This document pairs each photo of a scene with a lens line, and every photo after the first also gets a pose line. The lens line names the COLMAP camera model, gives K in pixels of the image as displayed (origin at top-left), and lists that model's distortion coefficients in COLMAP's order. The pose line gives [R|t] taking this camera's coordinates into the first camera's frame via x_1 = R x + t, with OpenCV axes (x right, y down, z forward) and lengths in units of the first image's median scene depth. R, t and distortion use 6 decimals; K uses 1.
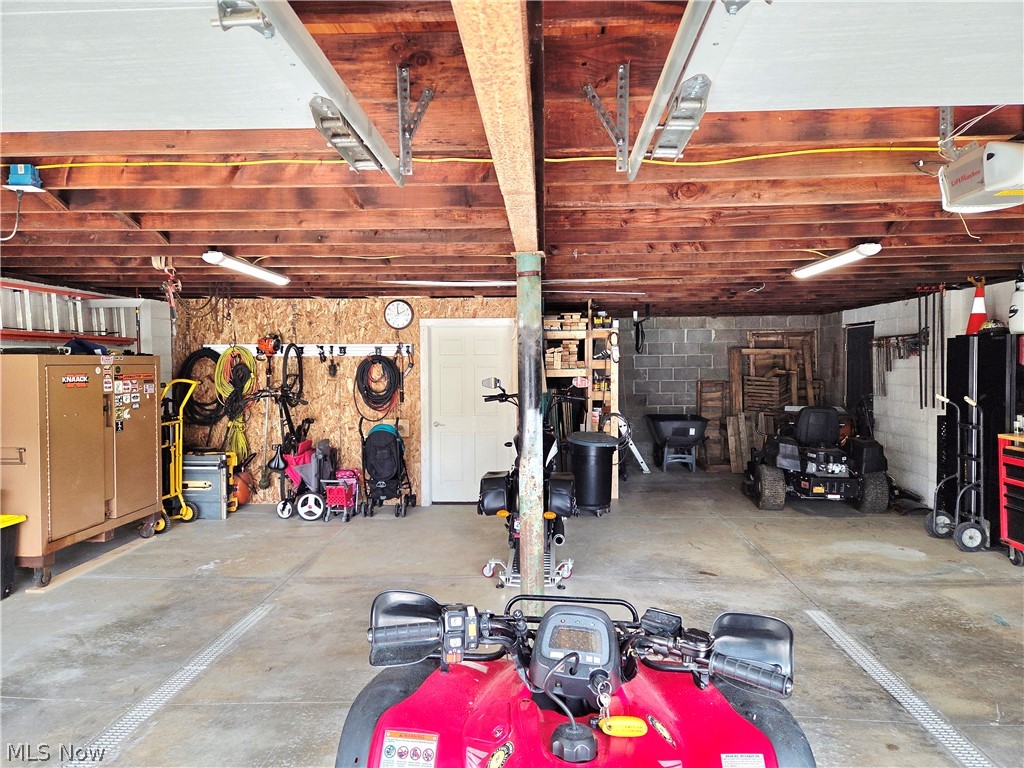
lens RADIAL K [[679.0, 0, 512.7], [0, 679.0, 381.5], [0, 0, 1]] dist [0.038074, -0.017541]
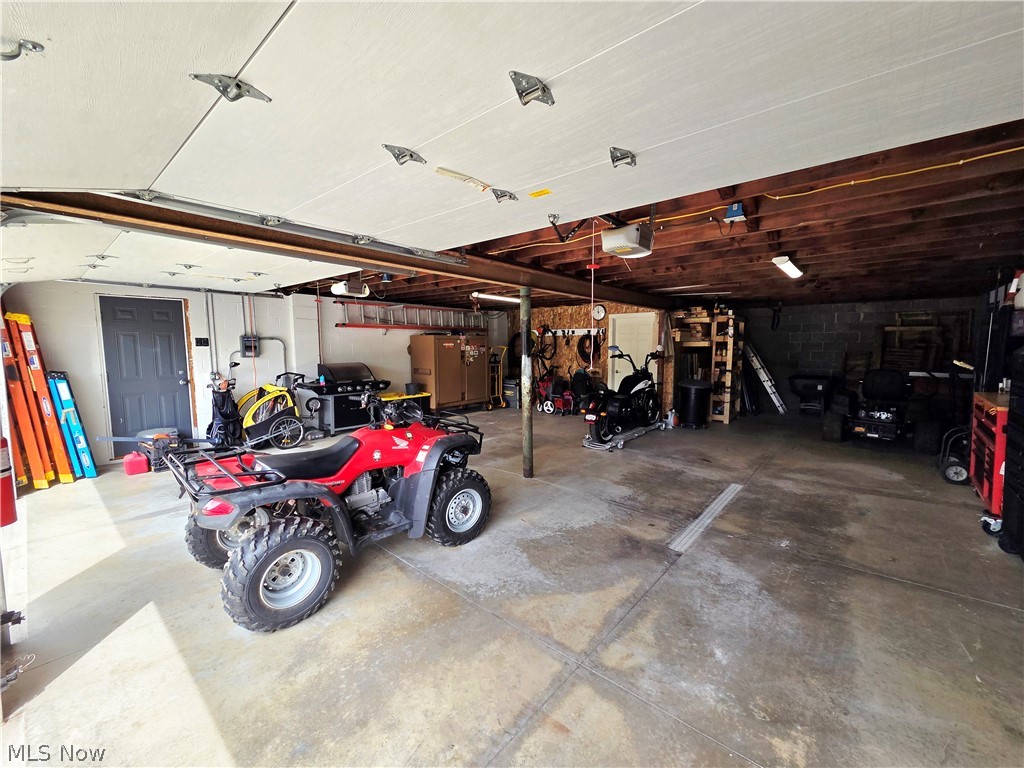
lens RADIAL K [[412.8, 0, 513.3], [0, 412.8, 385.0], [0, 0, 1]] dist [0.004456, -0.000249]
pose [[0.791103, 0.062703, -0.608460, 0.390619], [-0.016173, 0.996528, 0.081667, 0.013450], [0.611469, -0.054767, 0.789371, -0.072256]]
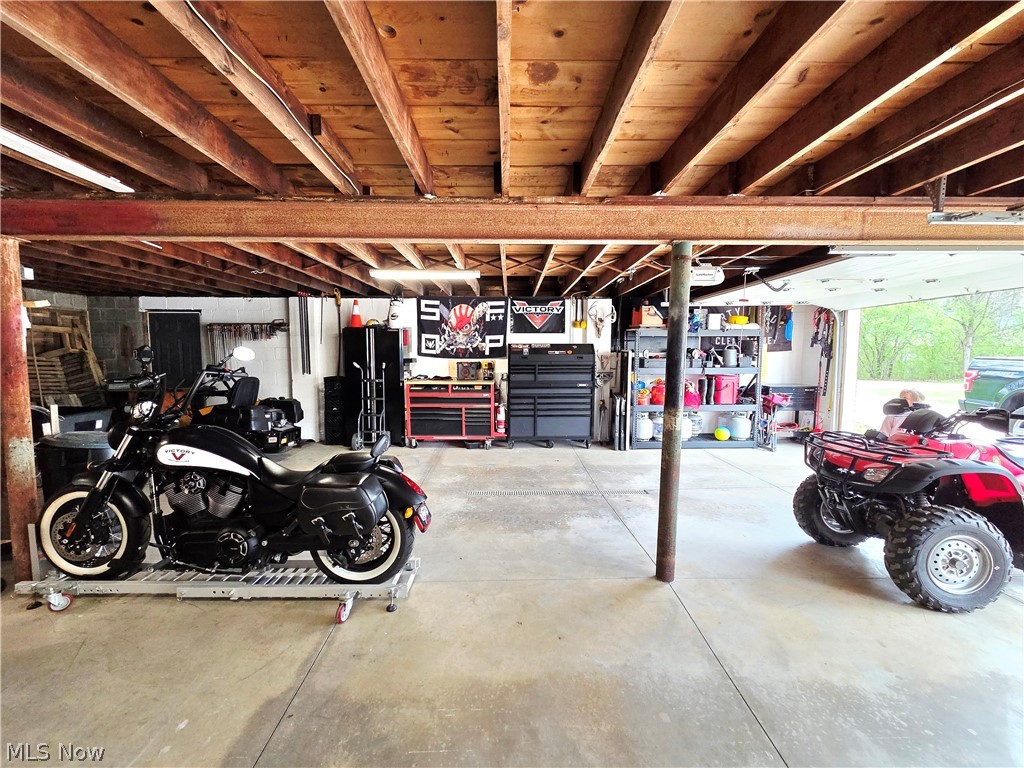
lens RADIAL K [[412.8, 0, 508.3], [0, 412.8, 385.1], [0, 0, 1]] dist [0.004456, -0.000249]
pose [[-0.065147, -0.072646, 0.995228, -0.336844], [0.022303, 0.996991, 0.074235, 0.006262], [-0.997626, 0.027033, -0.063331, 0.619695]]
